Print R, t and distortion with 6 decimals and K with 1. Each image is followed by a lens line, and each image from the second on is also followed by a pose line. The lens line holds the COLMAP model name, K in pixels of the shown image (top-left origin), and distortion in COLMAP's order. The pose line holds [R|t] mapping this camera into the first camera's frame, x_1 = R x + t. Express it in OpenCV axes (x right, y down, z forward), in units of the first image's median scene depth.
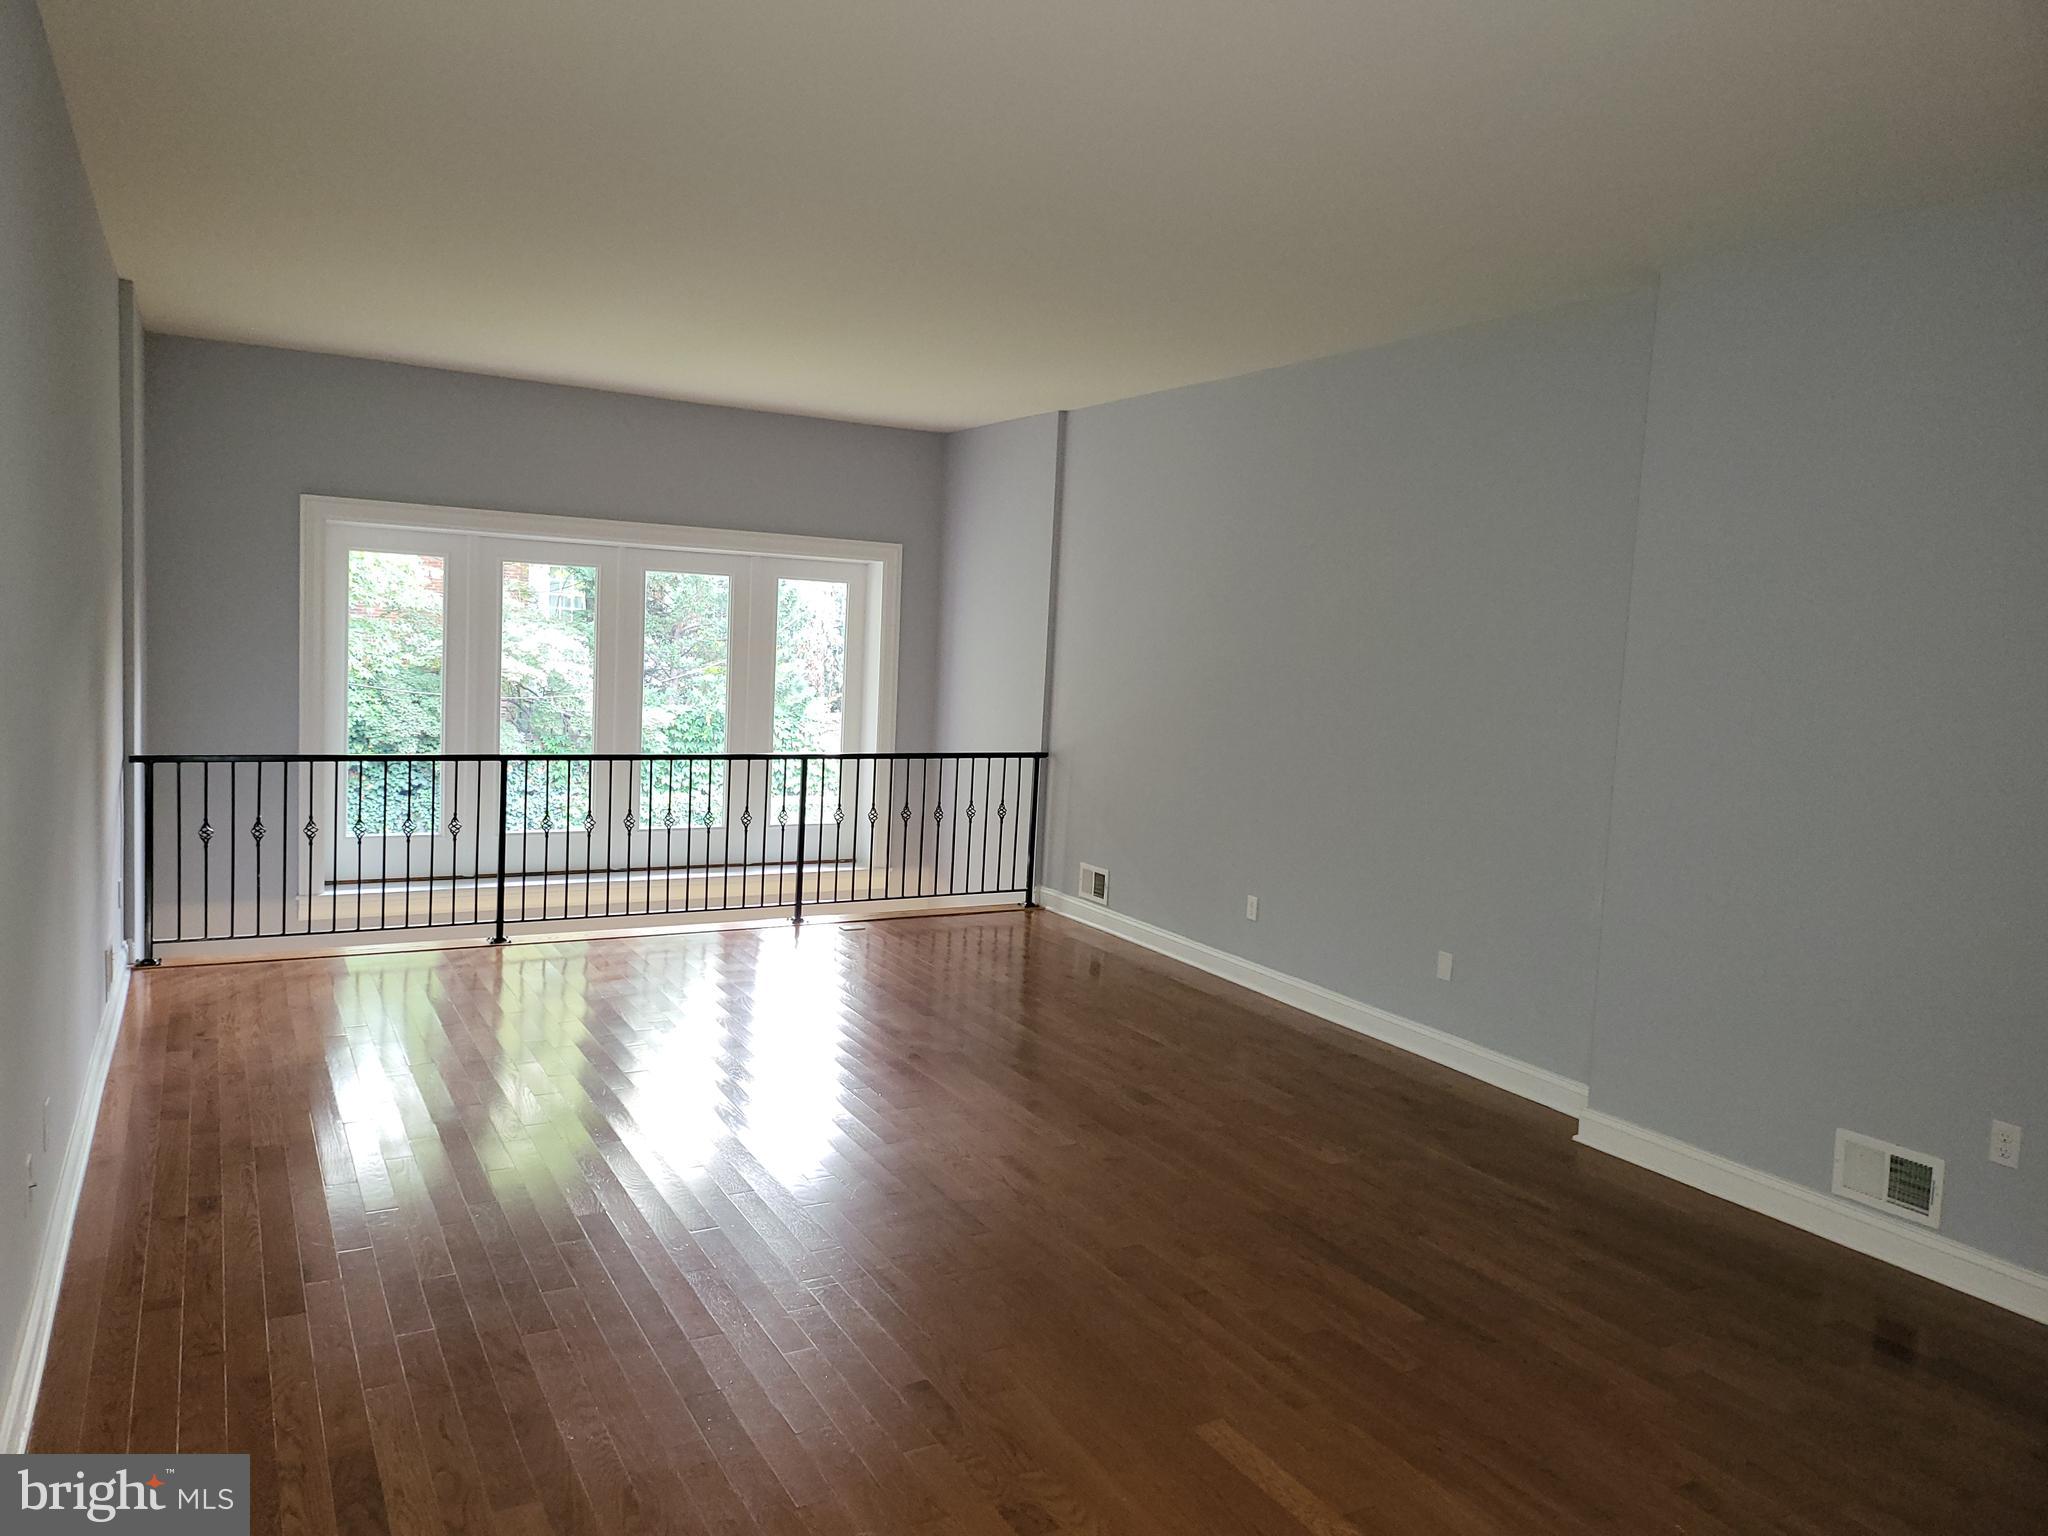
lens RADIAL K [[1453.5, 0, 1027.2], [0, 1453.5, 758.4], [0, 0, 1]] dist [0.026579, 0.001957]
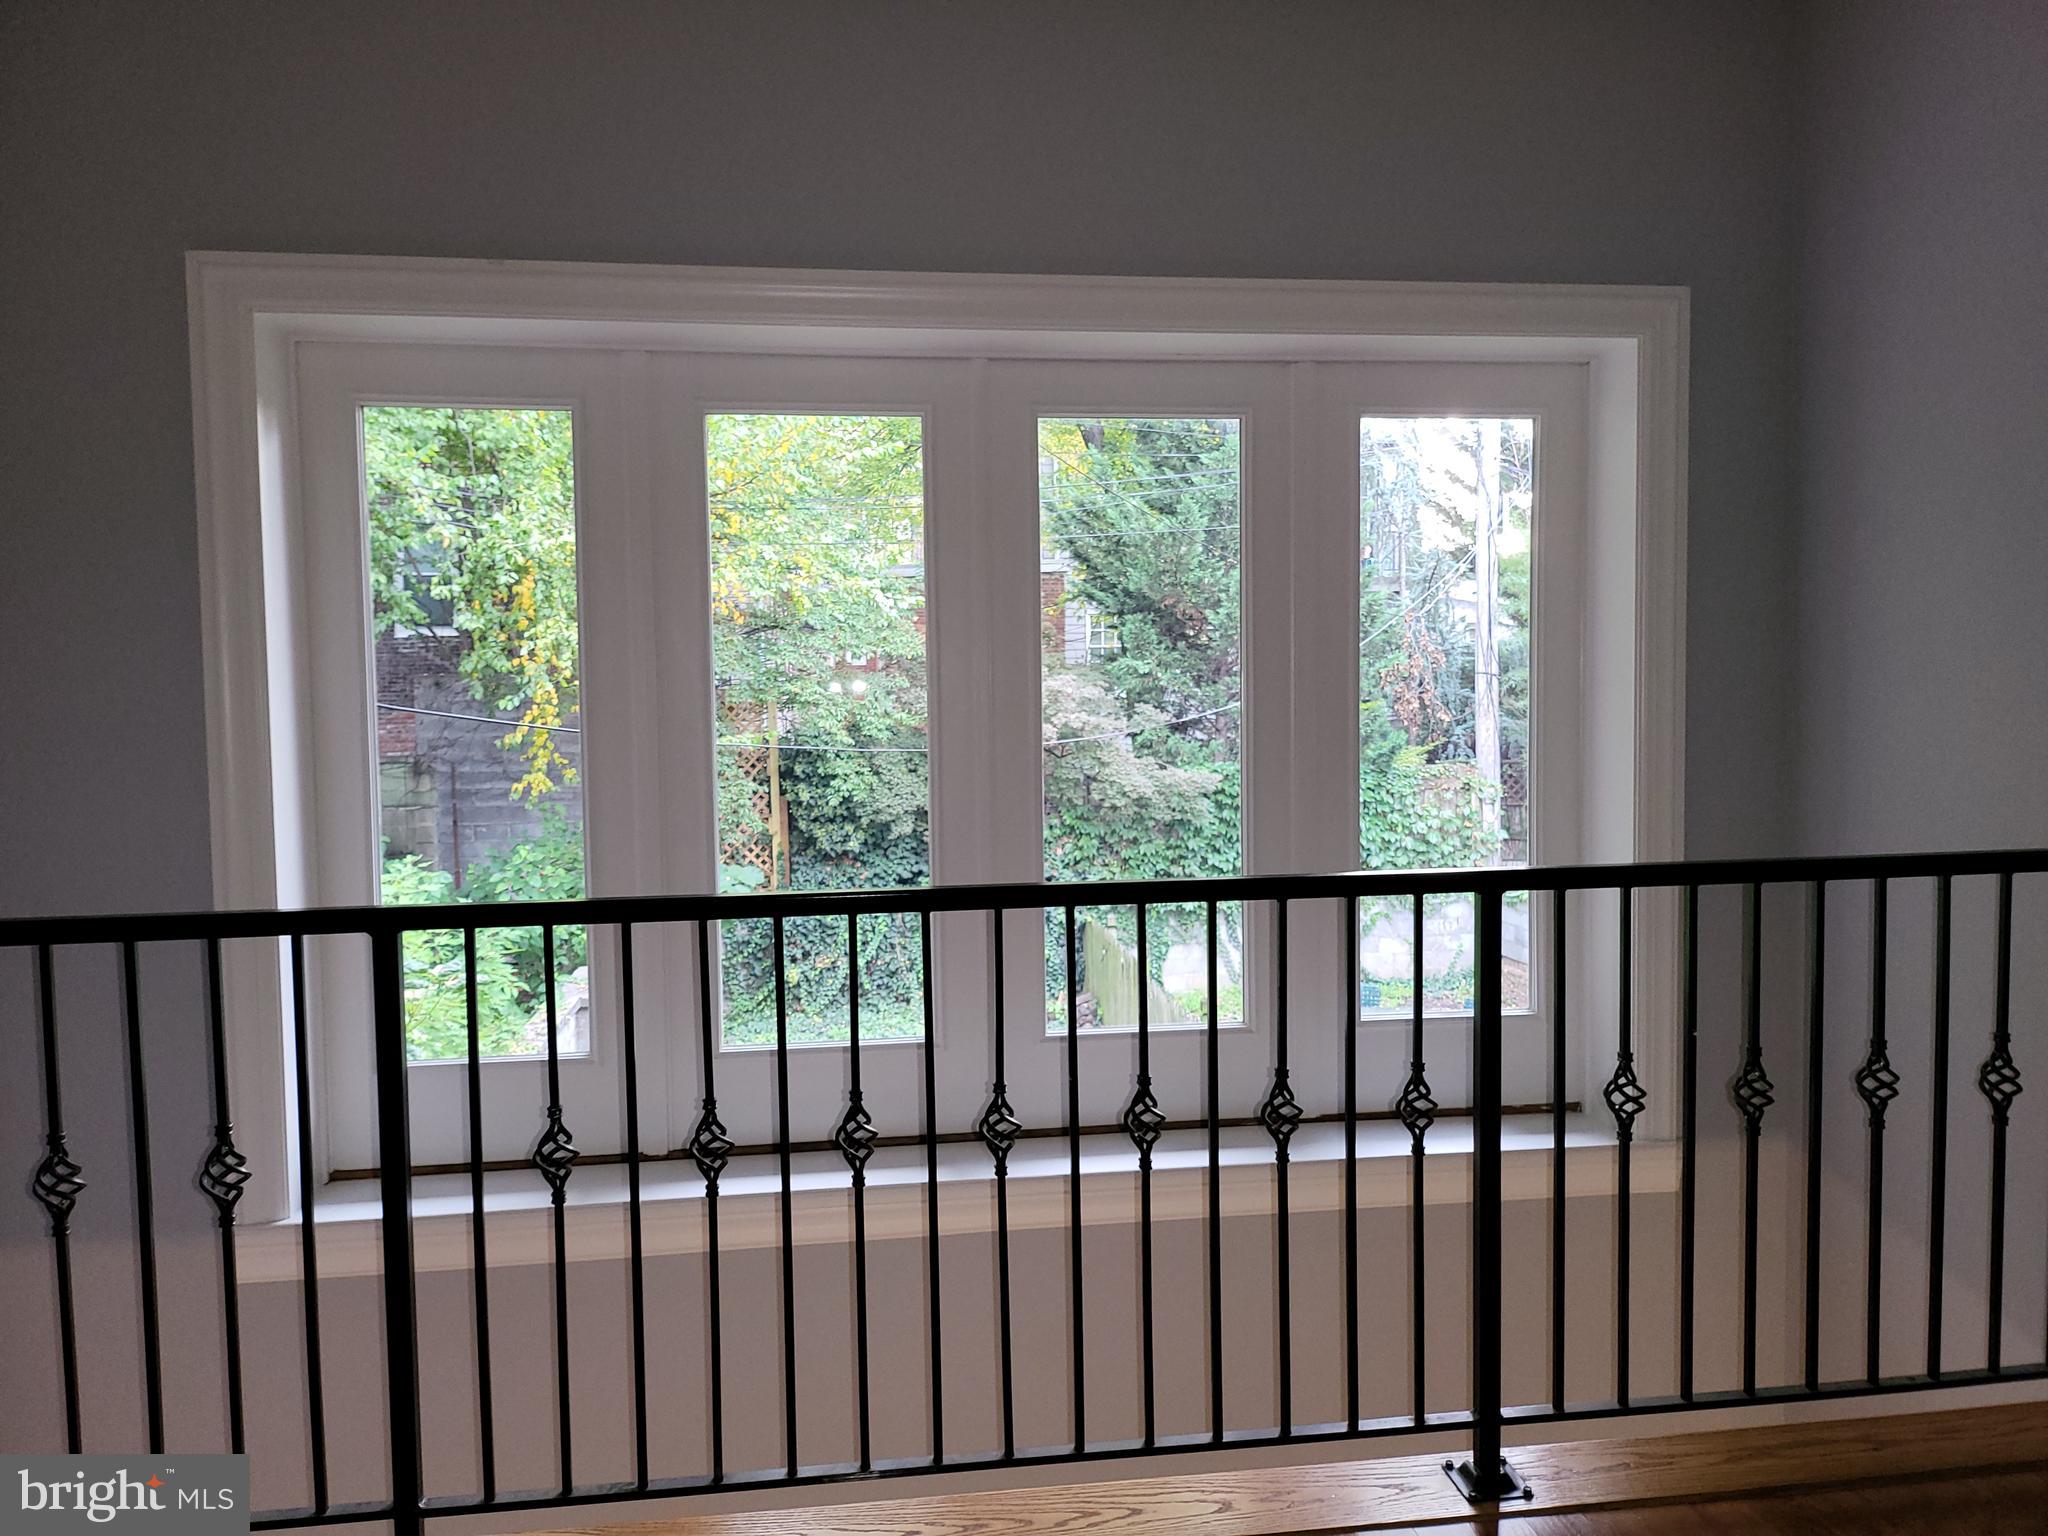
lens RADIAL K [[1453.5, 0, 1030.9], [0, 1453.5, 760.2], [0, 0, 1]] dist [0.026579, 0.001957]
pose [[0.924416, -0.038655, -0.379421, -0.047401], [0.024411, 0.998807, -0.042283, -0.008510], [0.380602, 0.029825, 0.924258, 0.276345]]
